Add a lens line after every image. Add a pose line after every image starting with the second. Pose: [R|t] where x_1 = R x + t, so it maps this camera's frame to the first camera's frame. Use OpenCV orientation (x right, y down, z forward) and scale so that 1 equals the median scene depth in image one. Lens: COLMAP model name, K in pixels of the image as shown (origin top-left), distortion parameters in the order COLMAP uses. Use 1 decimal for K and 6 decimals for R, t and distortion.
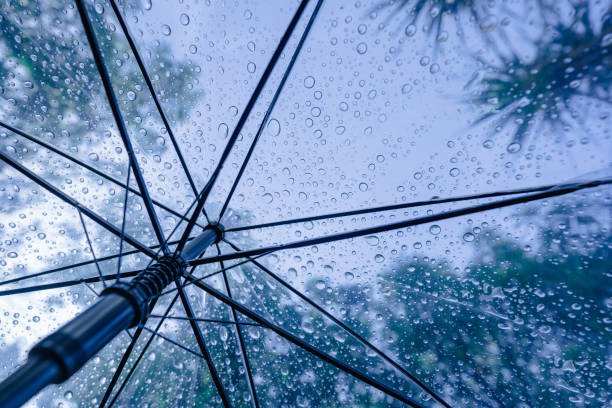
lens RADIAL K [[310.4, 0, 306.0], [0, 310.4, 204.0], [0, 0, 1]] dist [-0.080969, 0.053962]
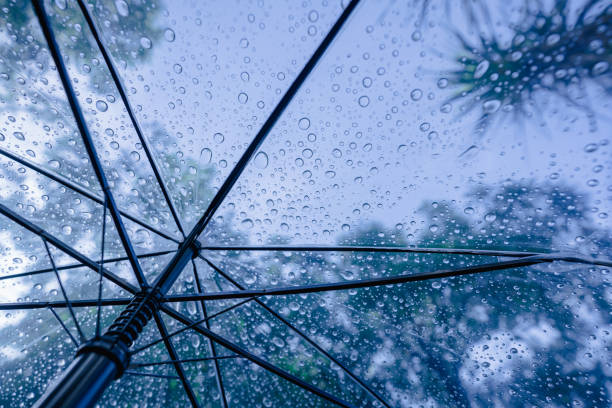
lens RADIAL K [[310.4, 0, 306.0], [0, 310.4, 204.0], [0, 0, 1]] dist [-0.080969, 0.053962]
pose [[0.989339, 0.072377, 0.126371, -0.075519], [-0.090571, 0.985316, 0.144741, -0.254015], [-0.114040, -0.154644, 0.981367, 0.022139]]
